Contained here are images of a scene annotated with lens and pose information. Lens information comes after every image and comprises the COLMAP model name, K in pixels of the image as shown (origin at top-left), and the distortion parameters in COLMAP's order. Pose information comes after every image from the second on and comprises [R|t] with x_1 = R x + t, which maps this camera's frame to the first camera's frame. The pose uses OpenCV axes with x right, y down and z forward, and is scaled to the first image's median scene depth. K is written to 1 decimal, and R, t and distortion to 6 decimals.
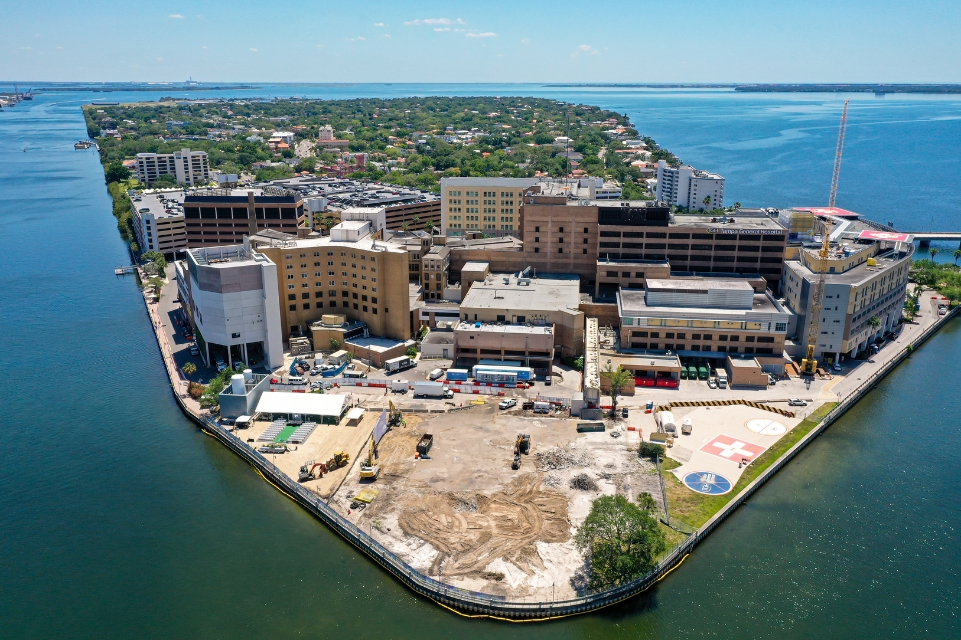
lens RADIAL K [[752.7, 0, 480.5], [0, 752.7, 320.0], [0, 0, 1]] dist [-0.005716, -0.005444]
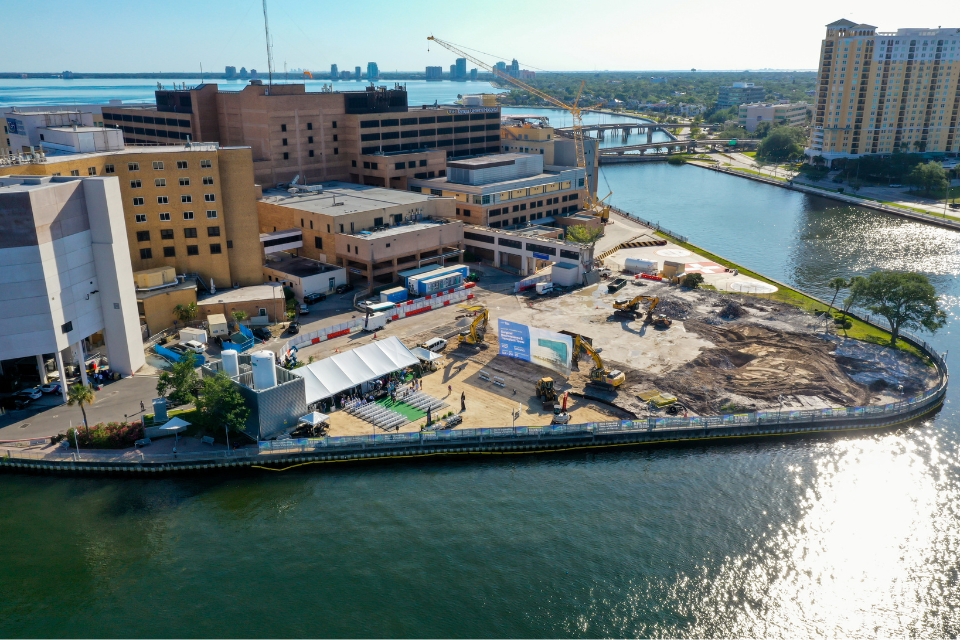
lens RADIAL K [[752.7, 0, 480.5], [0, 752.7, 320.0], [0, 0, 1]] dist [-0.005716, -0.005444]
pose [[0.587845, -0.260811, 0.765778, -0.513961], [0.247114, 0.959251, 0.137009, 0.014008], [-0.770307, 0.108694, 0.628341, 0.439777]]
